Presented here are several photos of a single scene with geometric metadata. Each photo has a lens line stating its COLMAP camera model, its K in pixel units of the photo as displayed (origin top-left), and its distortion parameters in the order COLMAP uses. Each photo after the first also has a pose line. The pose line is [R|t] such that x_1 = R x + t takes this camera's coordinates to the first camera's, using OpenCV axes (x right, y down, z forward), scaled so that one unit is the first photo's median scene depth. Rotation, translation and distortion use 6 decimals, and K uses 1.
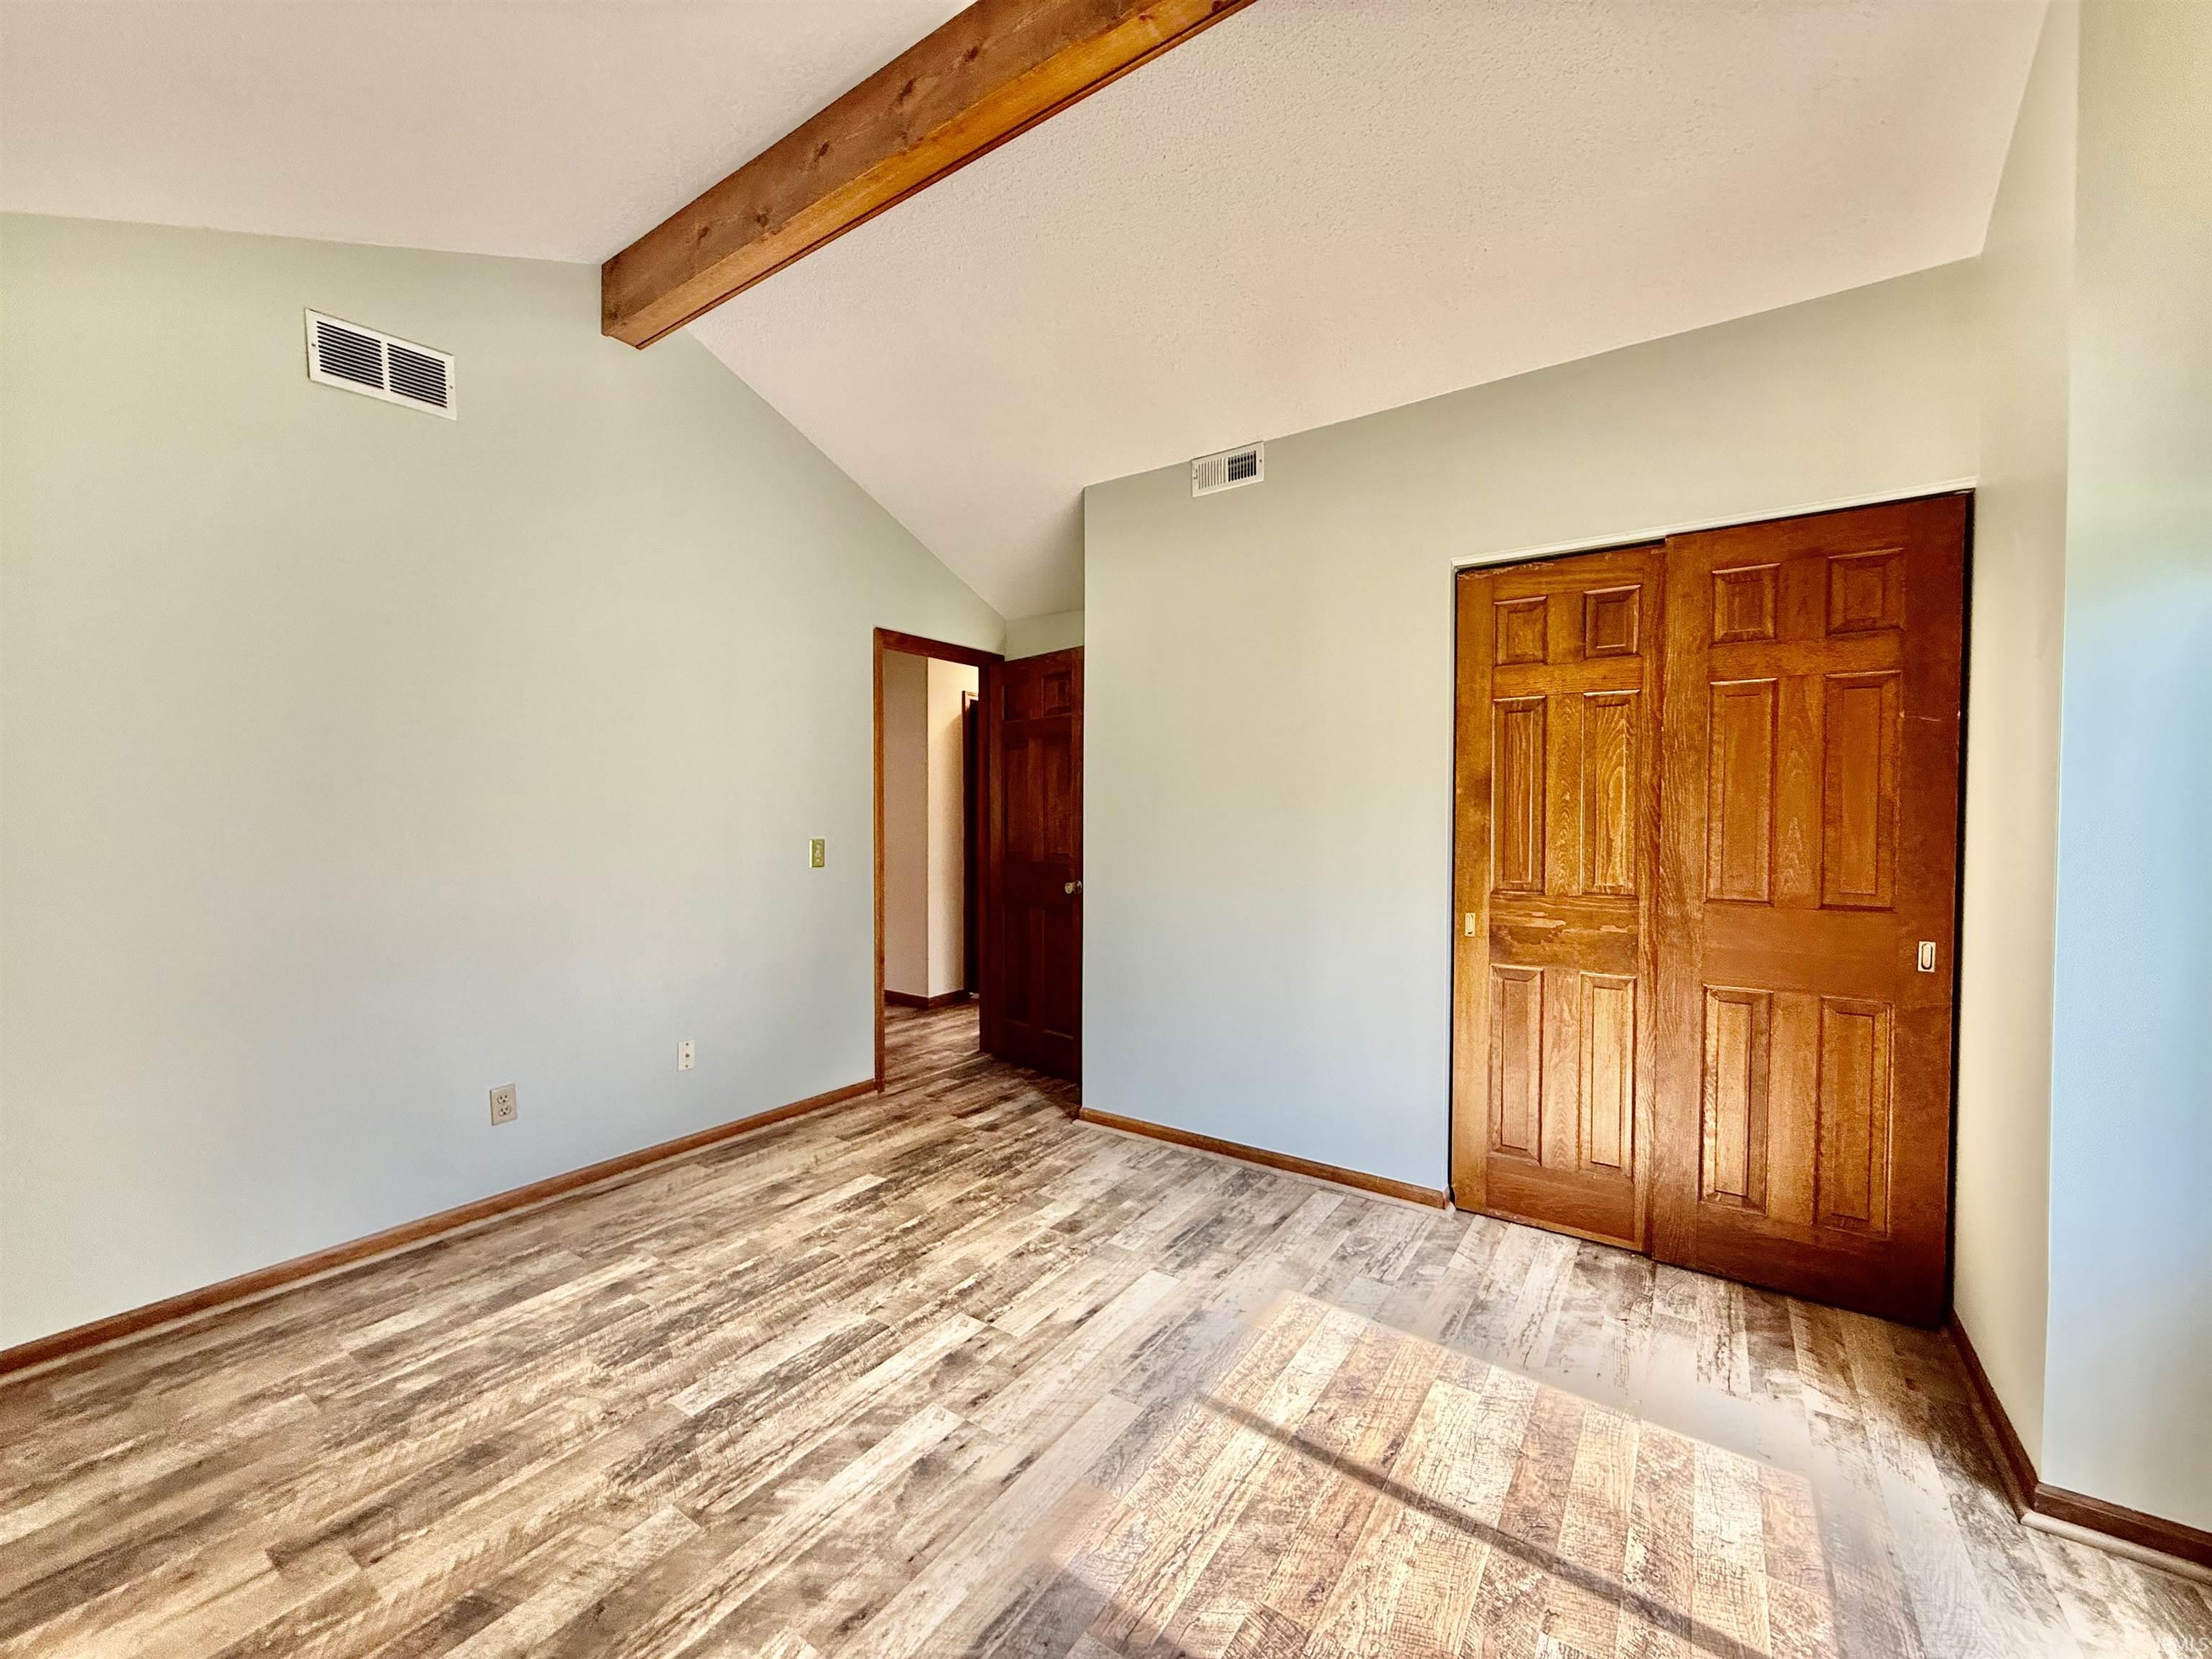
lens RADIAL K [[880.8, 0, 1096.8], [0, 880.8, 821.5], [0, 0, 1]] dist [-0.000492, -0.000160]
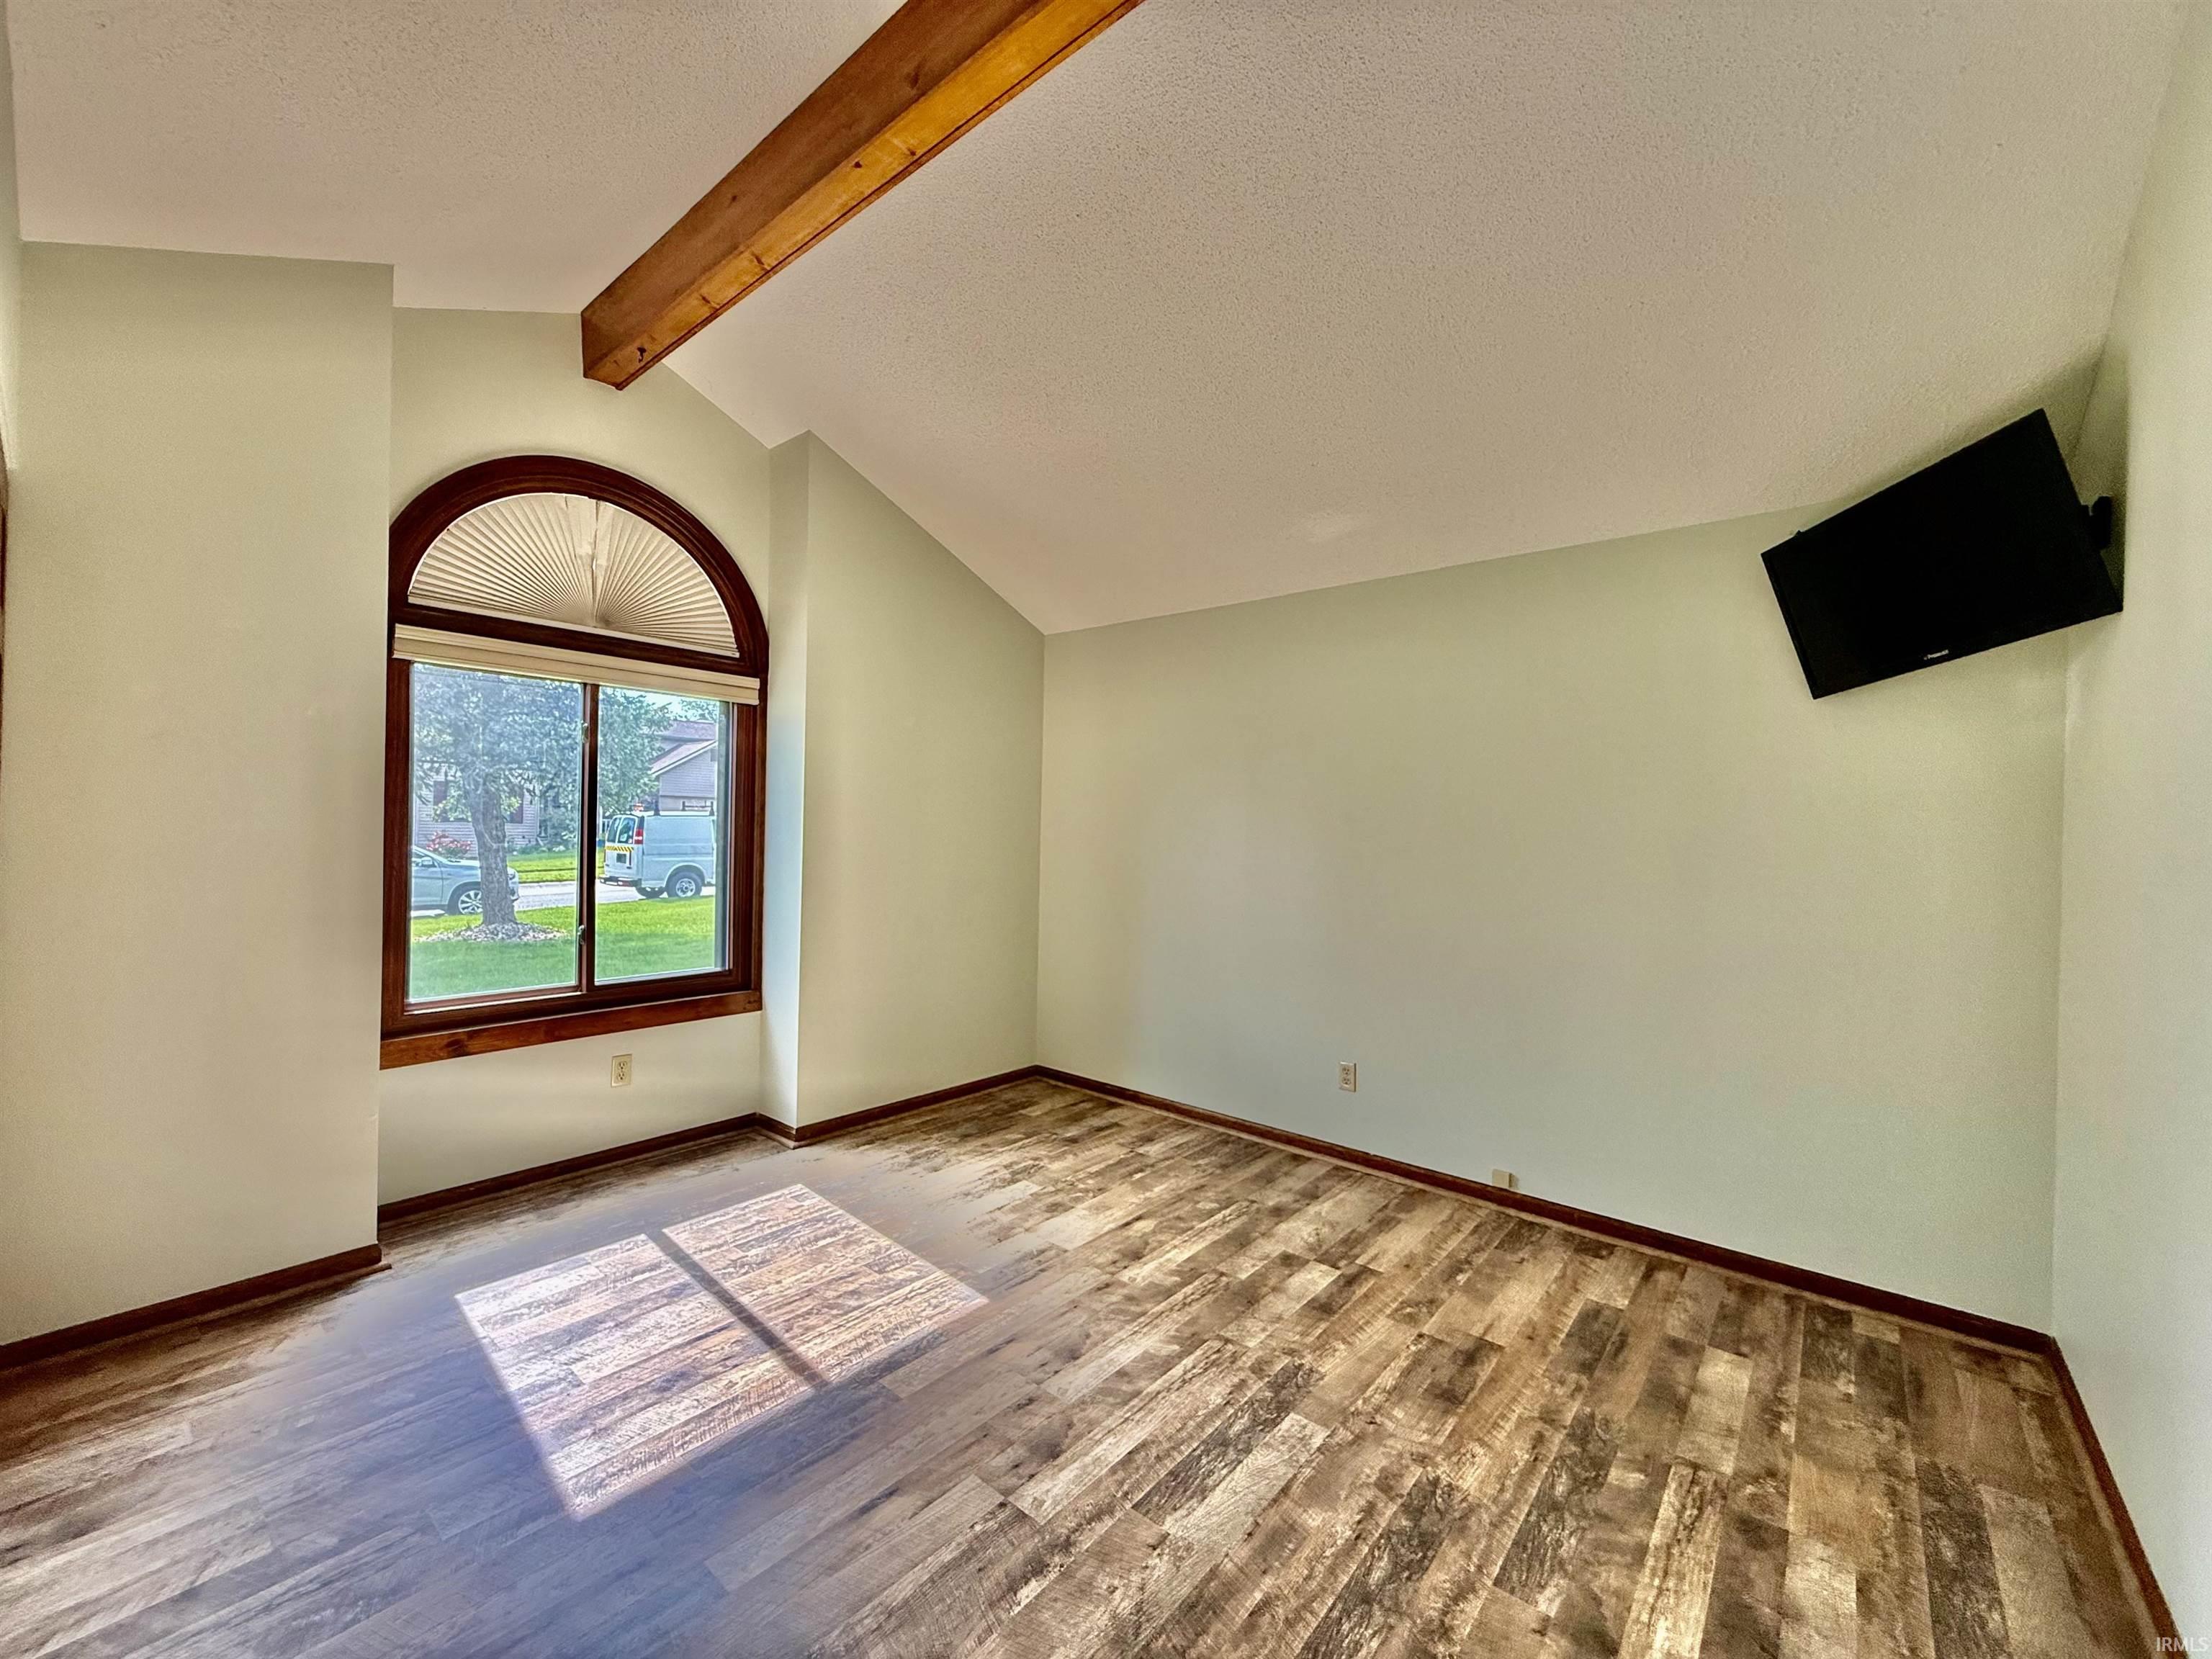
lens RADIAL K [[880.8, 0, 1100.8], [0, 880.8, 831.5], [0, 0, 1]] dist [-0.000492, -0.000160]
pose [[-0.994818, -0.024529, 0.098667, -0.302483], [-0.023614, 0.999667, 0.010428, -0.035641], [-0.098890, 0.008044, -0.995066, 1.988038]]
